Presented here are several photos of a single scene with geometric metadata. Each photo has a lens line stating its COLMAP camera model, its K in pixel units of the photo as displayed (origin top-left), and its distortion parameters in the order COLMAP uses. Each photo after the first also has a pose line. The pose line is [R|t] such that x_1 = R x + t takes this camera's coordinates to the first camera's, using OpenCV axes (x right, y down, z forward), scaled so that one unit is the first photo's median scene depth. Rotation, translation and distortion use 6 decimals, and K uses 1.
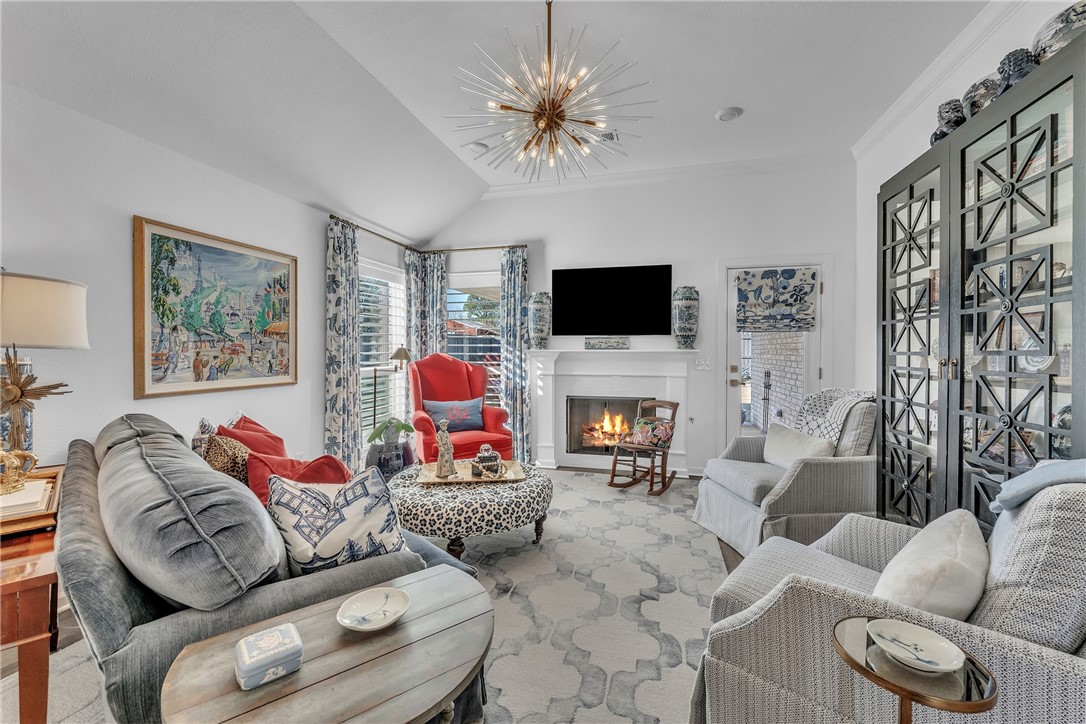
lens RADIAL K [[443.6, 0, 544.5], [0, 443.6, 357.6], [0, 0, 1]] dist [-0.001828, -0.000438]
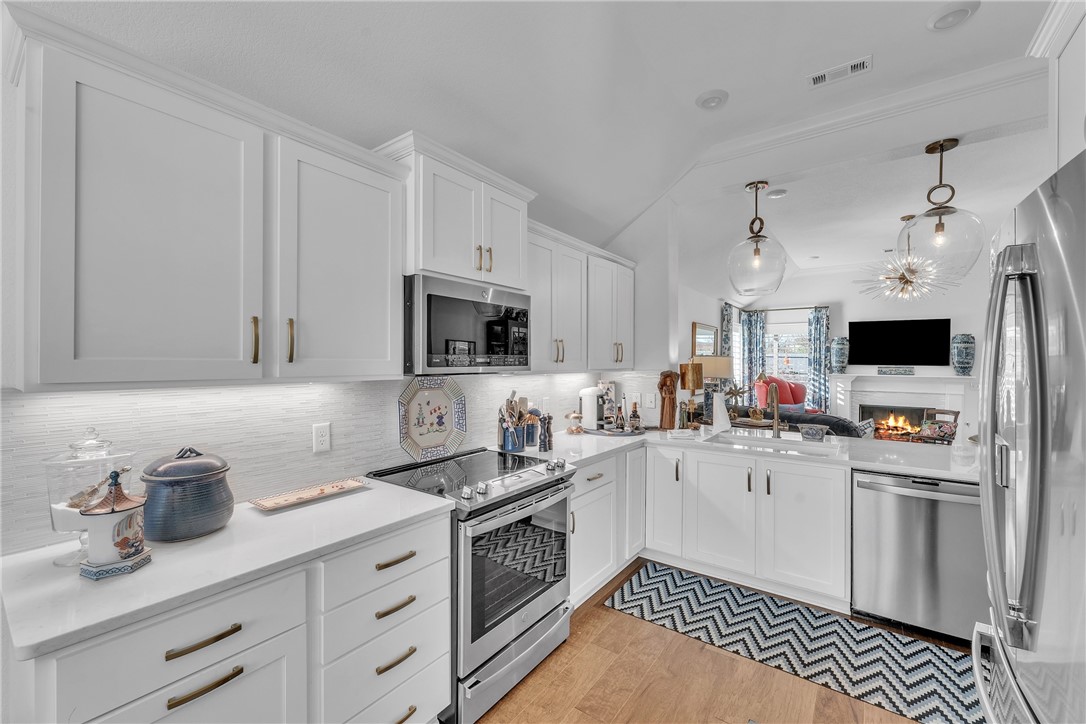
lens RADIAL K [[443.6, 0, 538.5], [0, 443.6, 361.7], [0, 0, 1]] dist [-0.001828, -0.000438]
pose [[0.927680, 0.005115, -0.373340, -0.426243], [-0.011182, 0.999838, -0.014087, -0.028590], [0.373208, 0.017243, 0.927587, -0.861985]]
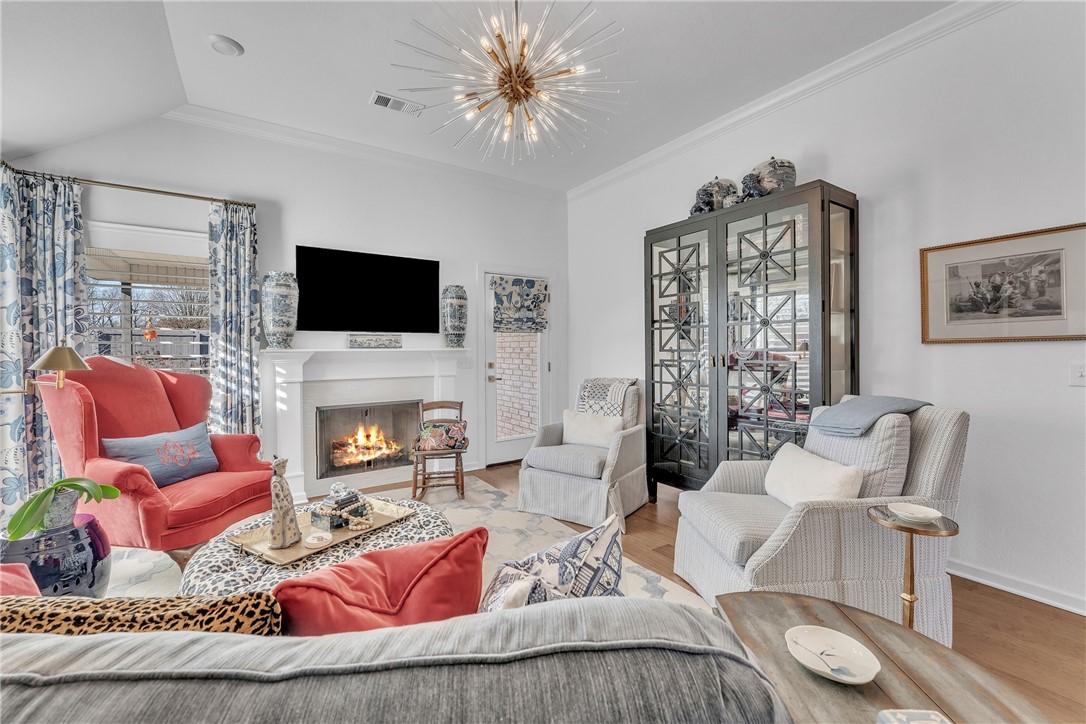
lens RADIAL K [[443.6, 0, 539.6], [0, 443.6, 353.1], [0, 0, 1]] dist [-0.001828, -0.000438]
pose [[0.660332, -0.012716, 0.750866, -0.296444], [0.017069, 0.999852, 0.001922, -0.005443], [-0.750780, 0.011548, 0.660452, 0.186062]]
